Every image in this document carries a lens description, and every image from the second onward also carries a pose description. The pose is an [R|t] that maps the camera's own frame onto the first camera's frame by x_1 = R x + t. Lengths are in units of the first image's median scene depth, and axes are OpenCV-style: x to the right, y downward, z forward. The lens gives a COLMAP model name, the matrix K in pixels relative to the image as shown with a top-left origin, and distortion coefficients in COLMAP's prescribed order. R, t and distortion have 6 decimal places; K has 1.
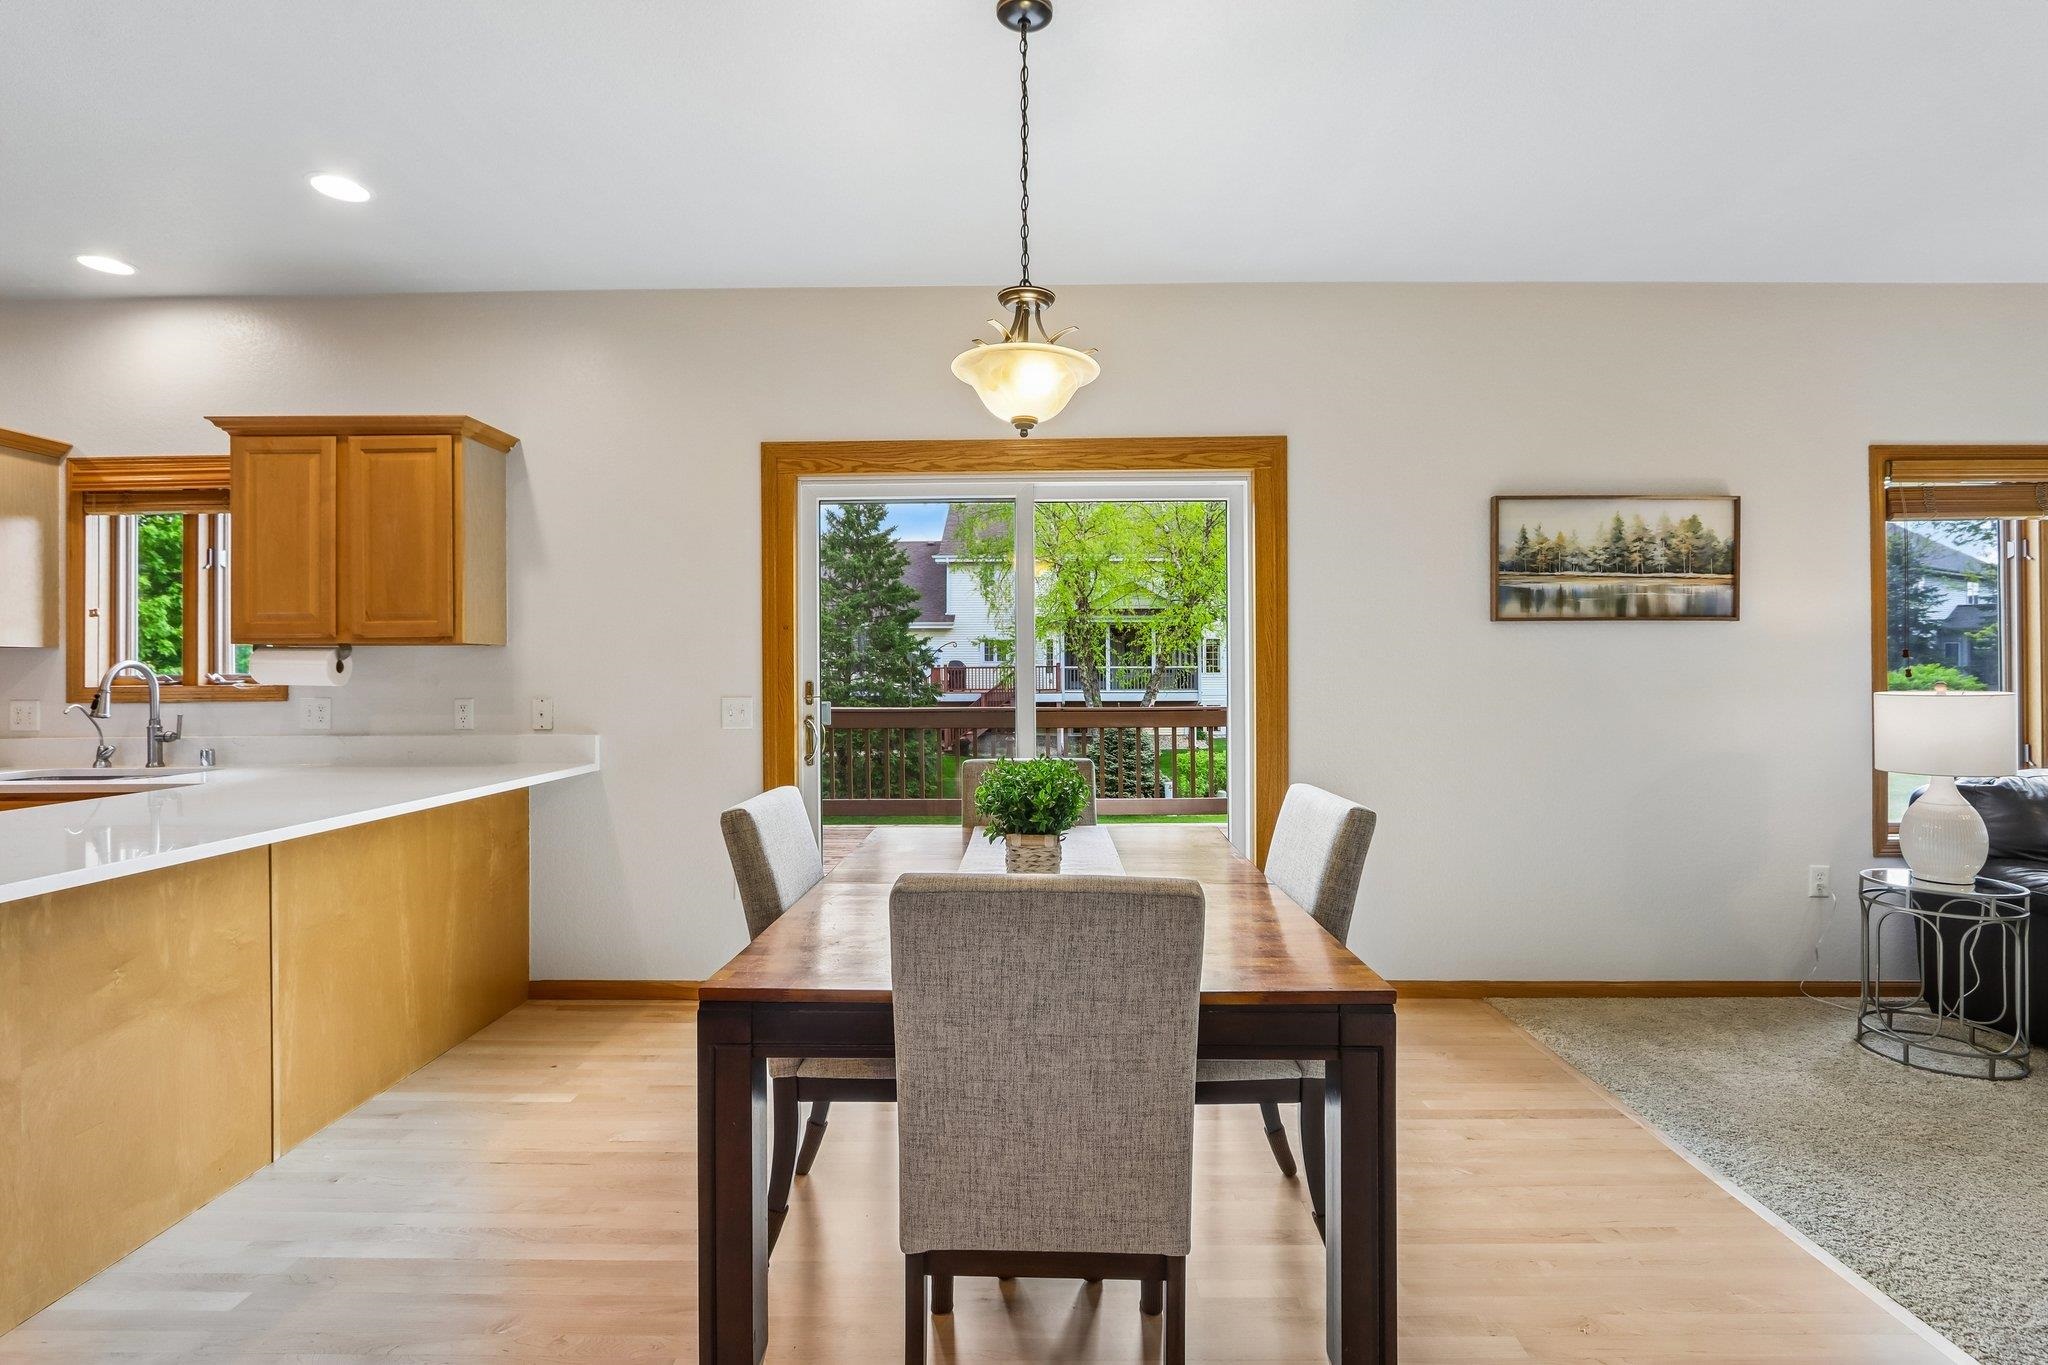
lens RADIAL K [[948.7, 0, 1026.2], [0, 948.7, 671.5], [0, 0, 1]] dist [-0.012788, 0.001200]
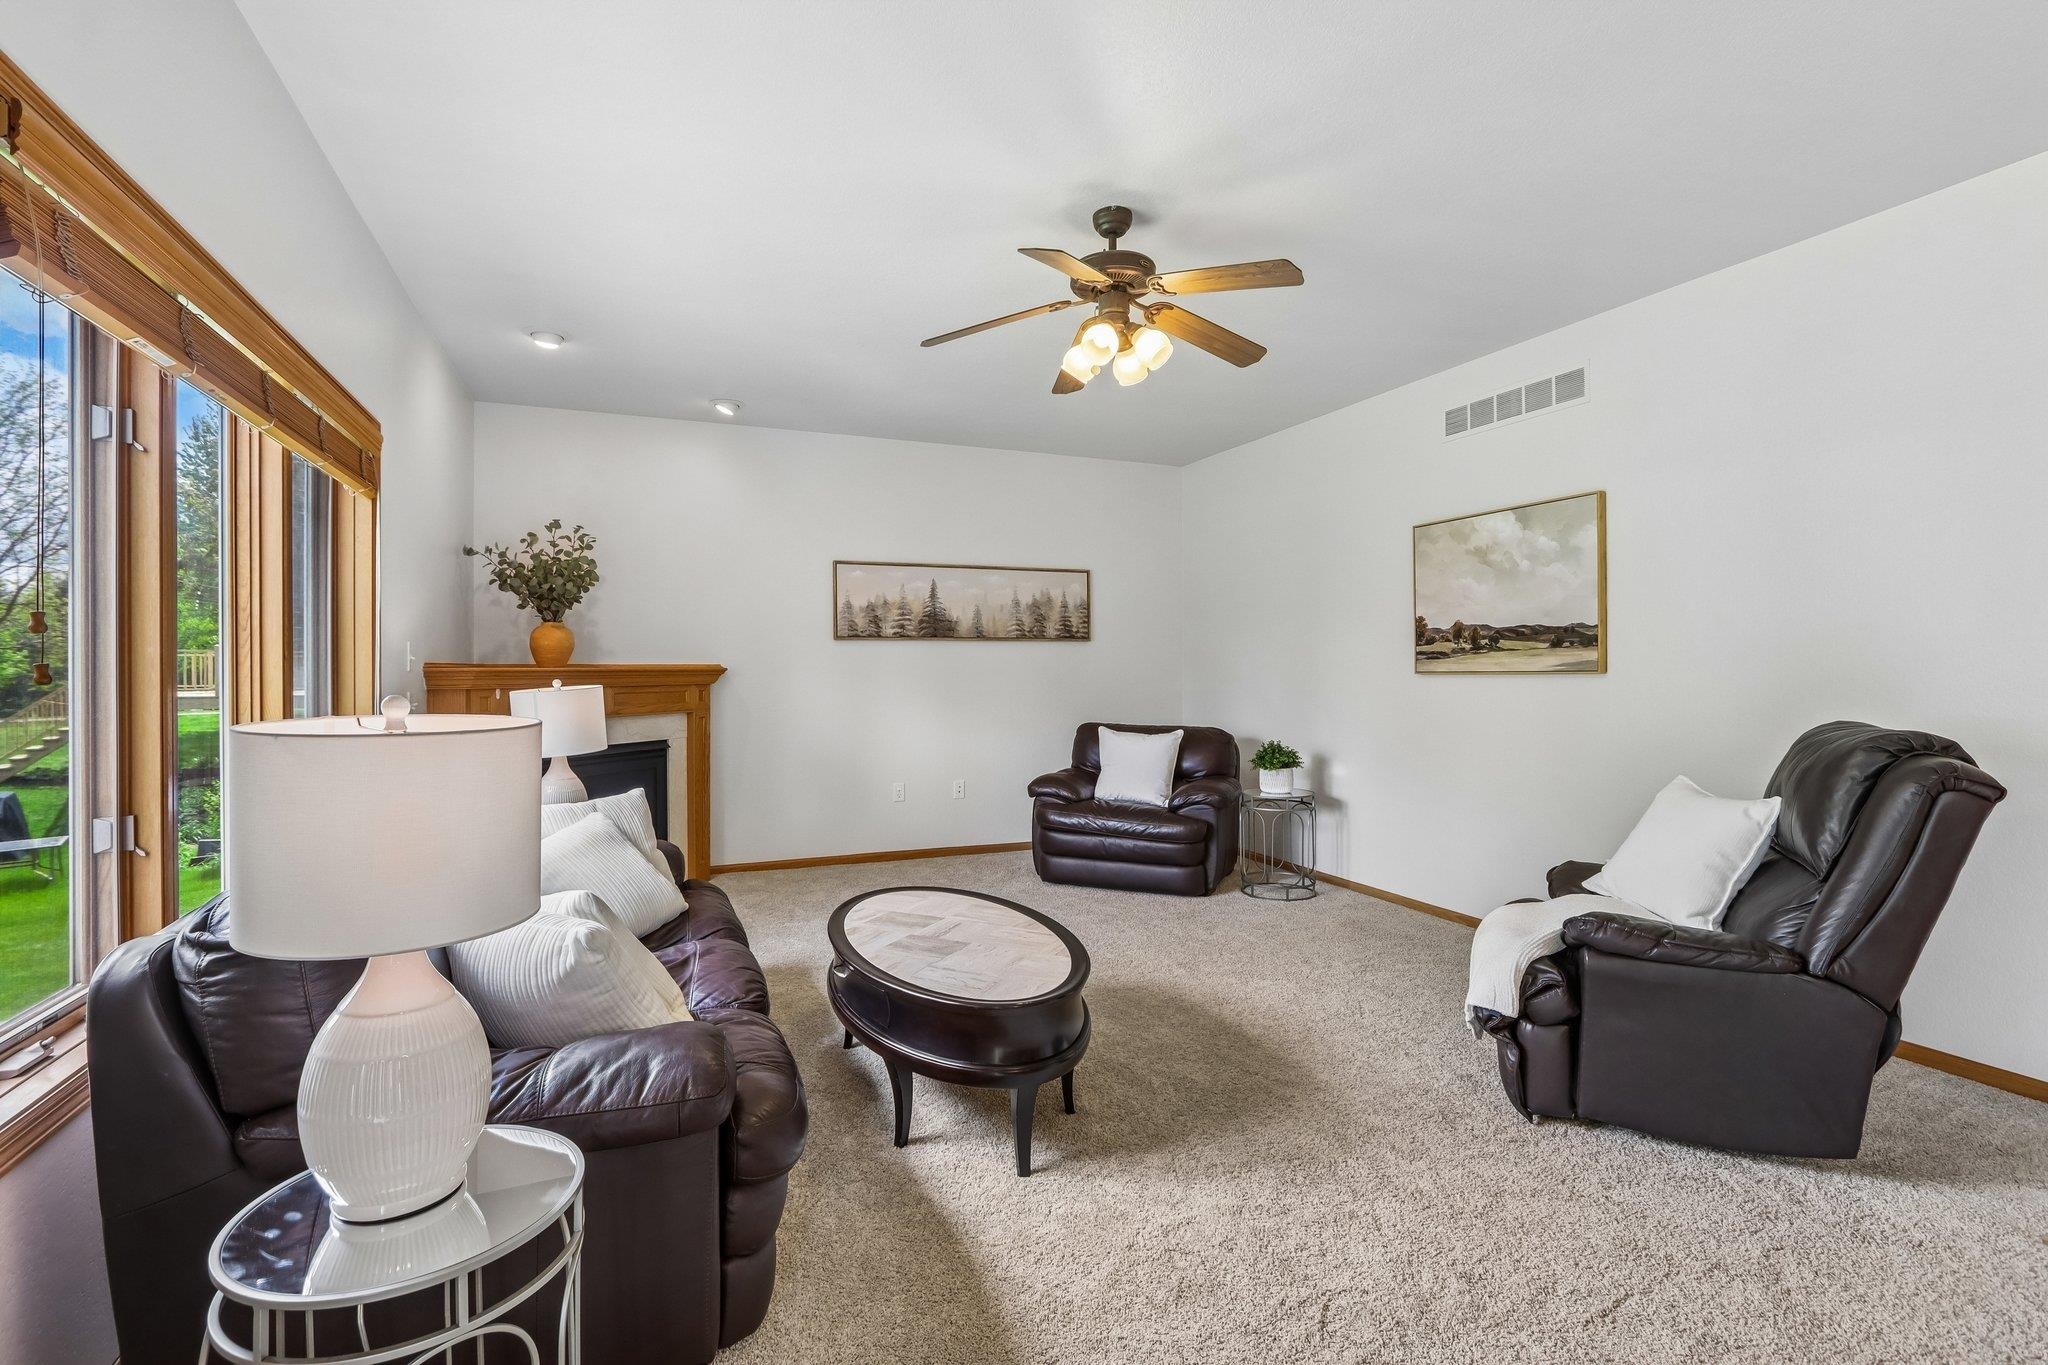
lens RADIAL K [[948.7, 0, 1026.2], [0, 948.7, 671.5], [0, 0, 1]] dist [-0.012788, 0.001200]
pose [[-0.386574, 0.004445, 0.922248, 0.424420], [0.000277, 0.999989, -0.004704, 0.003595], [-0.922258, -0.001563, -0.386571, 0.766122]]
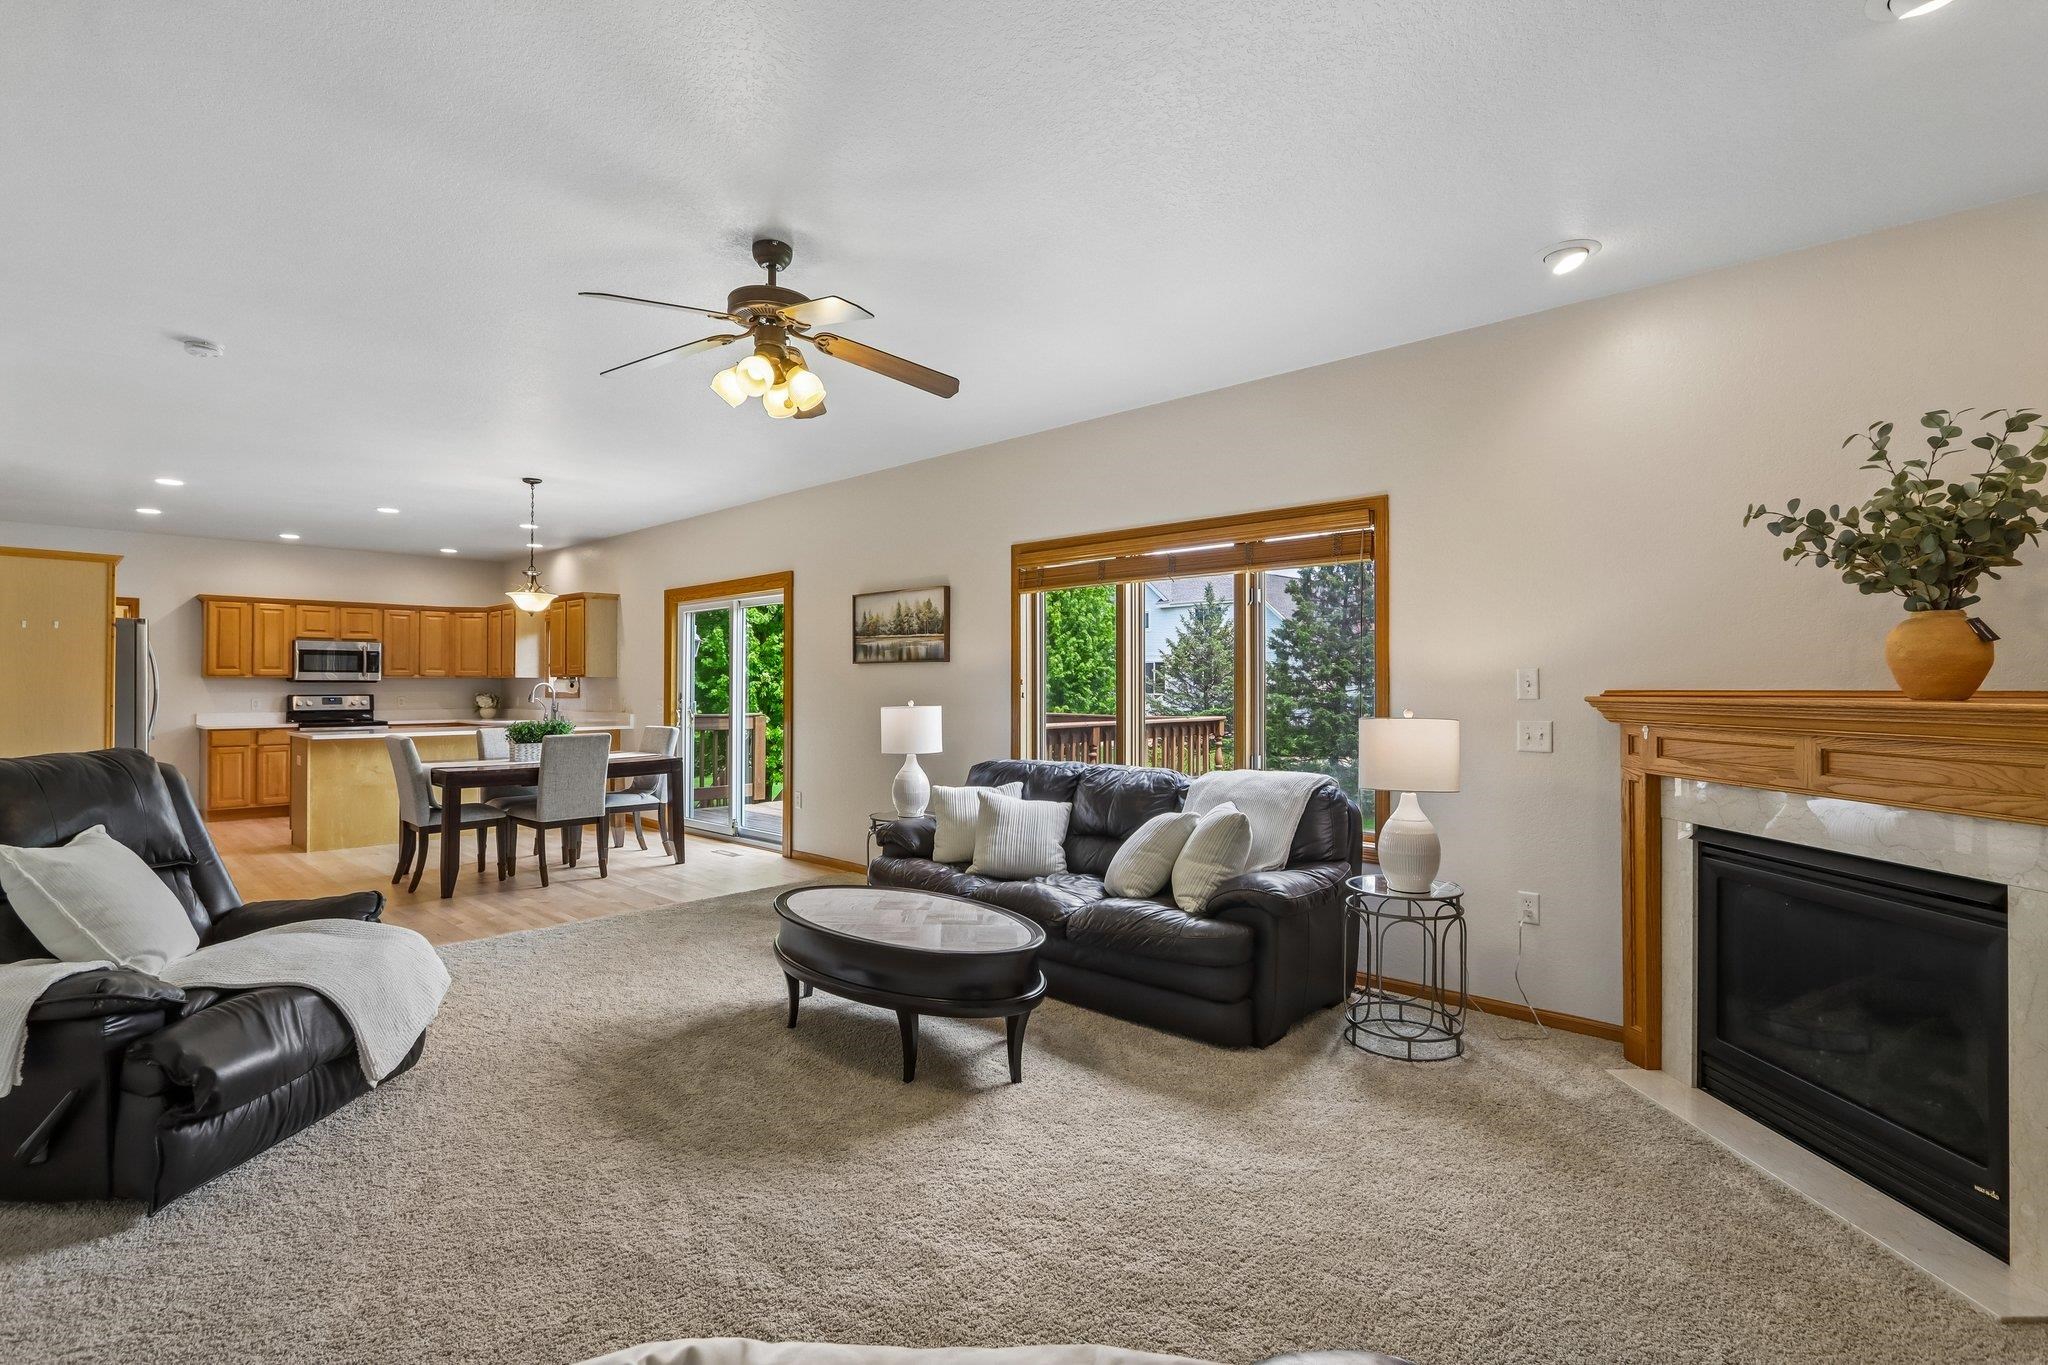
lens RADIAL K [[932.8, 0, 1000.9], [0, 932.8, 682.9], [0, 0, 1]] dist [-0.002328, 0.000002]
pose [[0.732961, 0.003720, -0.680260, 1.913113], [-0.004895, 0.999988, 0.000194, -0.018683], [0.680253, 0.003188, 0.732971, -0.116231]]
